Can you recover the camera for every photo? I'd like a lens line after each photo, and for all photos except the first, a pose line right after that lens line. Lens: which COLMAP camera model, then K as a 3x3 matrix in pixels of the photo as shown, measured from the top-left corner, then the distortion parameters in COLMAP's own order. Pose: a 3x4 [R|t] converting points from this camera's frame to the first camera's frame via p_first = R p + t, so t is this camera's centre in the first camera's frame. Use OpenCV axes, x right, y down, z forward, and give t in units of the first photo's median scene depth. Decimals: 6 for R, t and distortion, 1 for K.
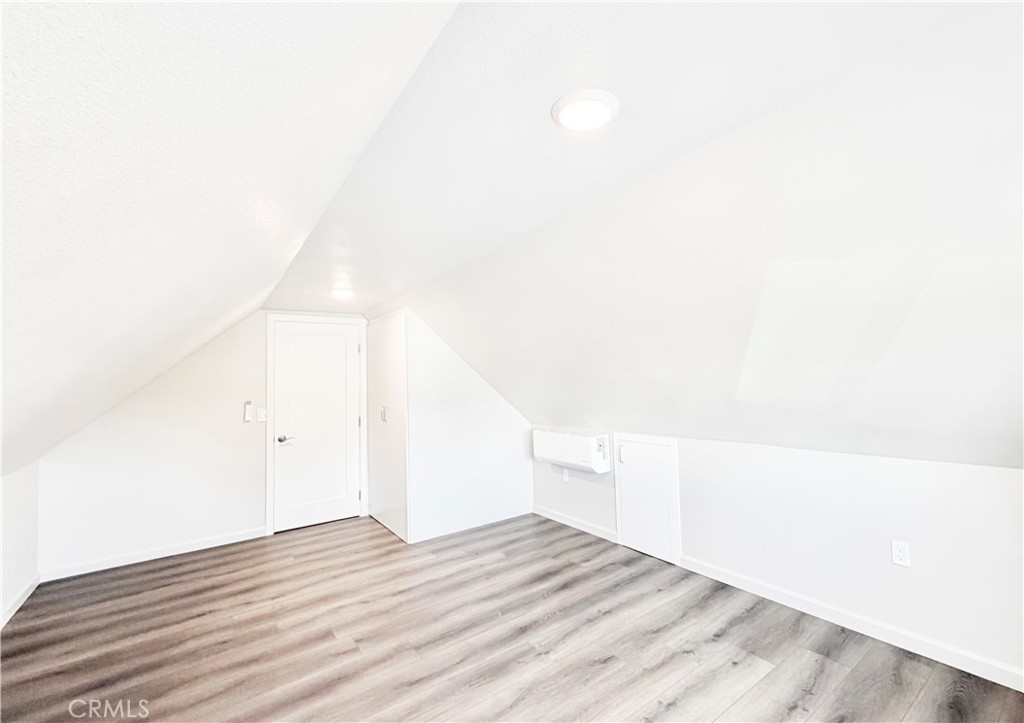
lens RADIAL K [[450.1, 0, 545.9], [0, 450.1, 354.5], [0, 0, 1]] dist [-0.000736, -0.000541]
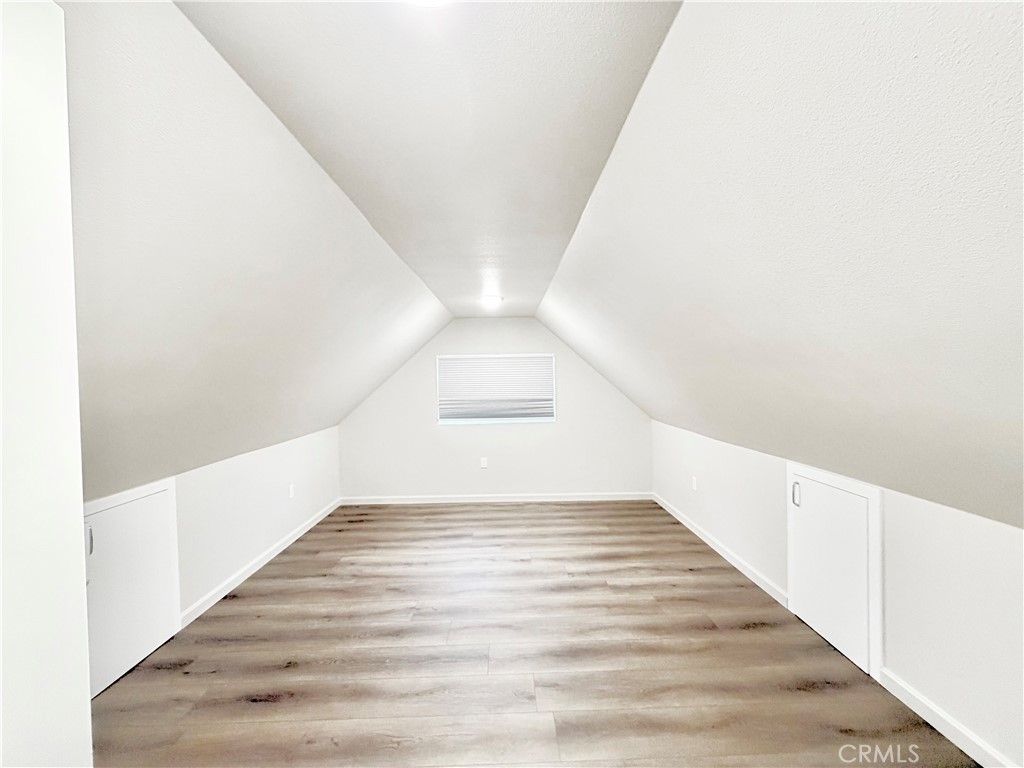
lens RADIAL K [[409.8, 0, 510.7], [0, 409.8, 383.6], [0, 0, 1]] dist [0.000603, 0.000540]
pose [[-0.802447, 0.044747, 0.595043, -0.702274], [0.022340, 0.998738, -0.044979, 0.070290], [-0.596305, -0.022800, -0.802434, 1.338200]]
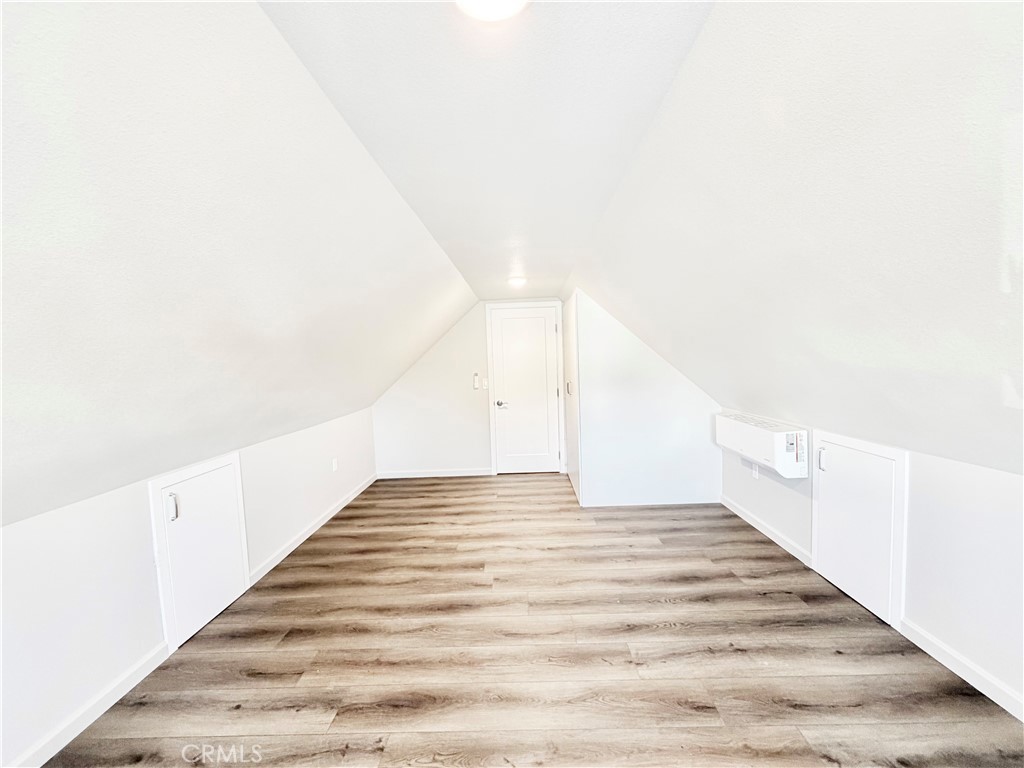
lens RADIAL K [[407.8, 0, 512.9], [0, 407.8, 382.8], [0, 0, 1]] dist [0.001466, -0.000198]
pose [[0.782558, 0.042999, -0.621091, 0.219947], [0.042077, 0.991678, 0.121671, -0.010601], [0.621155, -0.121348, 0.774236, 0.203817]]
